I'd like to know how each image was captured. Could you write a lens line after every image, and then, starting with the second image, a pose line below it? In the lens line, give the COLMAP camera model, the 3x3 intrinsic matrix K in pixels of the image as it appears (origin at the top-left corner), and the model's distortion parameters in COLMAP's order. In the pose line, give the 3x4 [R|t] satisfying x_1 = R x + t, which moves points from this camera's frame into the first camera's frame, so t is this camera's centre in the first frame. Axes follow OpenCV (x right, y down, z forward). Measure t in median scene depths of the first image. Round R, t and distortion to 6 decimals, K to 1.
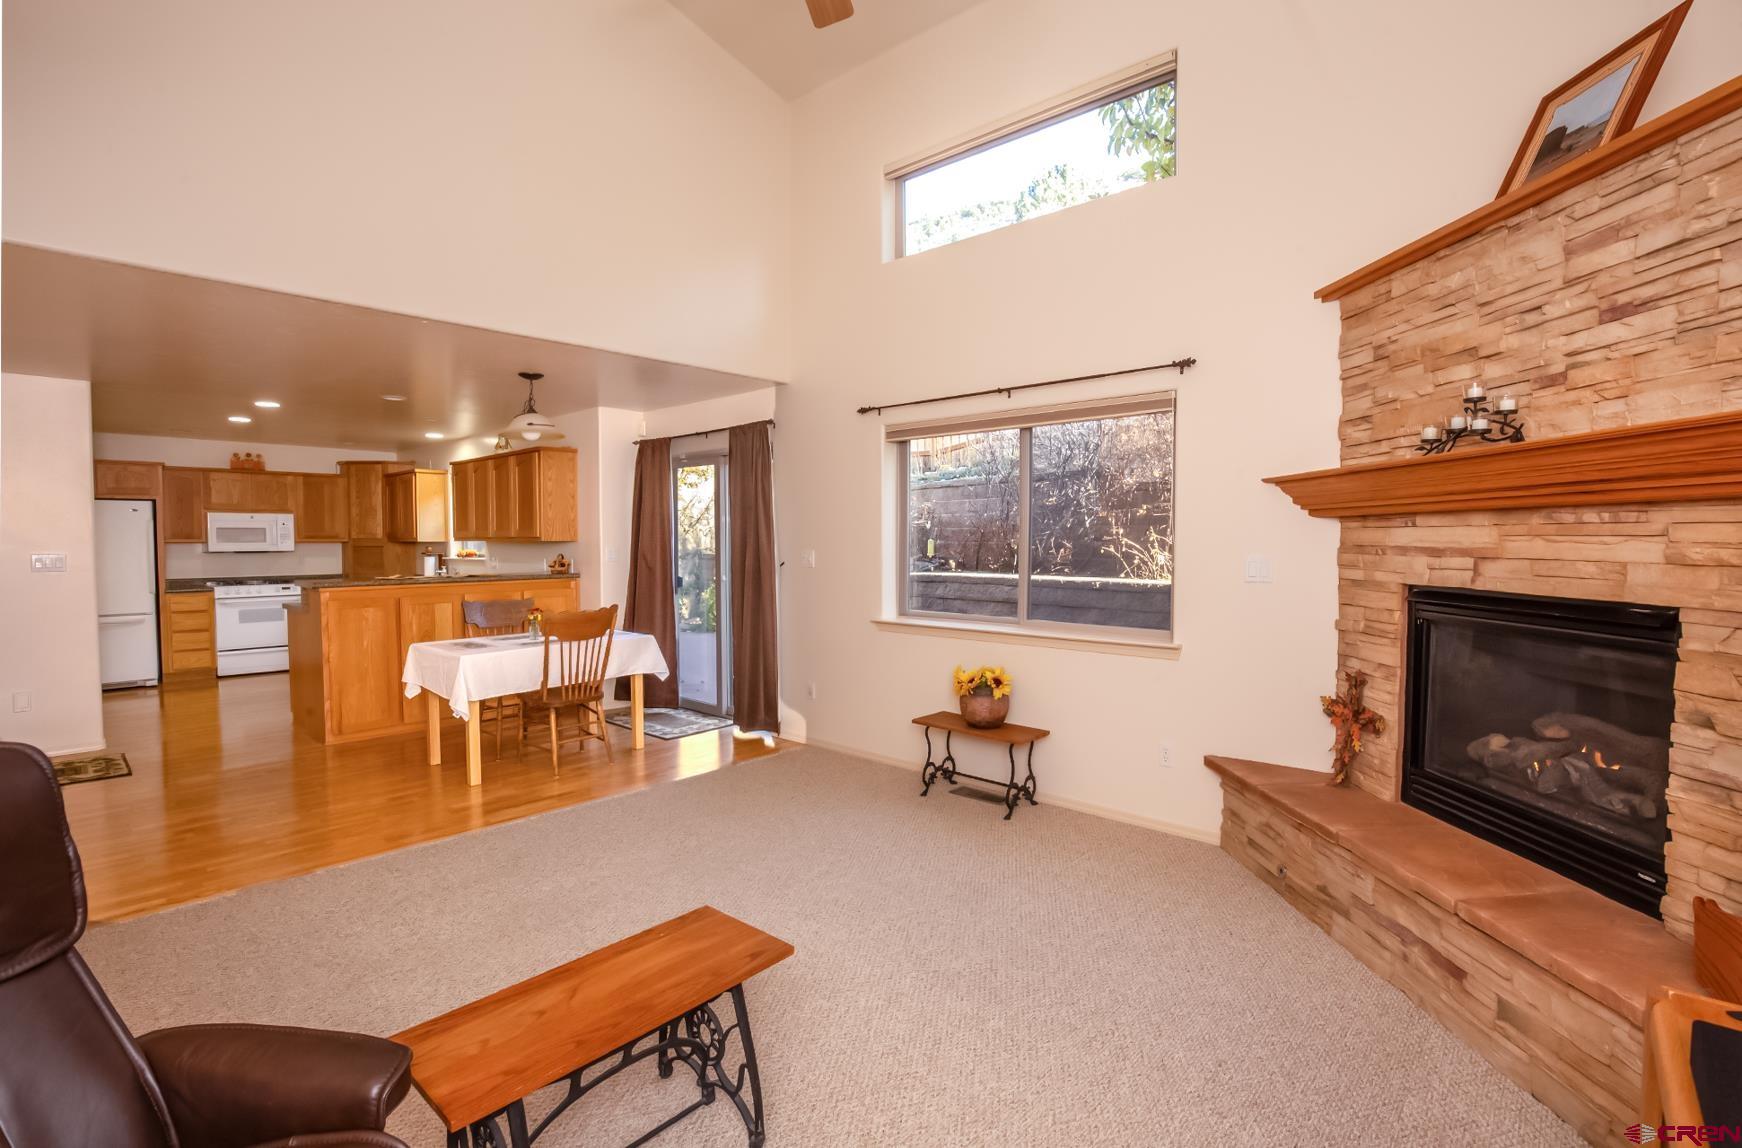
lens RADIAL K [[784.2, 0, 871.0], [0, 784.2, 574.0], [0, 0, 1]] dist [-0.027315, 0.000223]
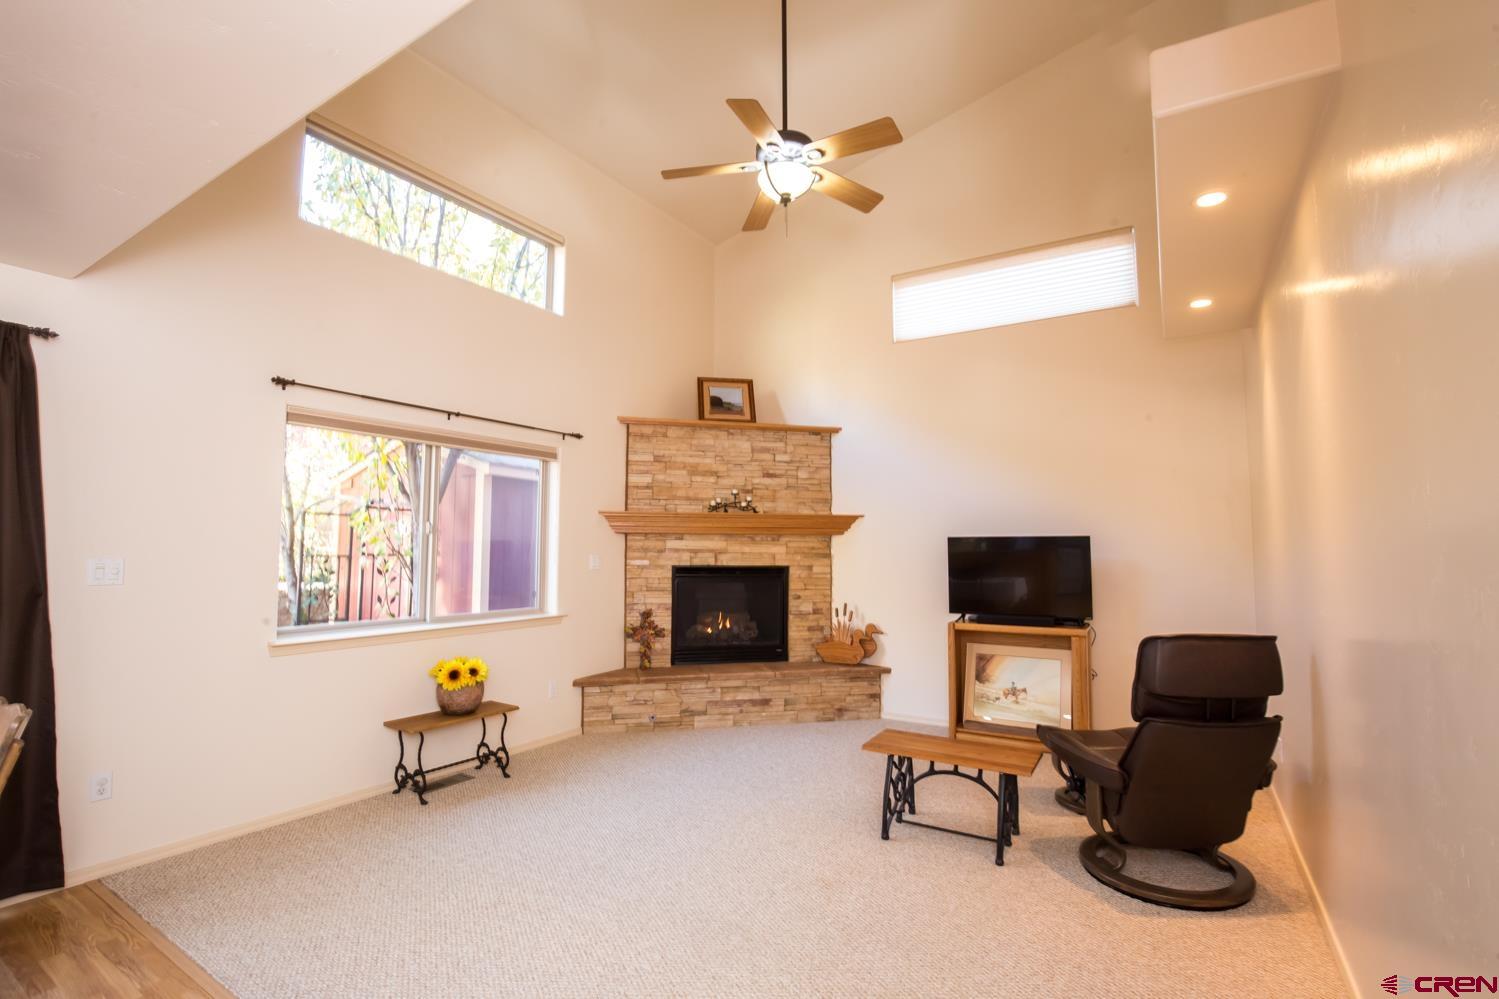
lens RADIAL K [[689.5, 0, 749.5], [0, 689.5, 499.5], [0, 0, 1]] dist [-0.036784, 0.007989]
pose [[-0.165785, 0.063541, 0.984113, -1.394714], [0.035256, 0.997666, -0.058477, -0.056051], [-0.985531, 0.025002, -0.167639, 1.178213]]
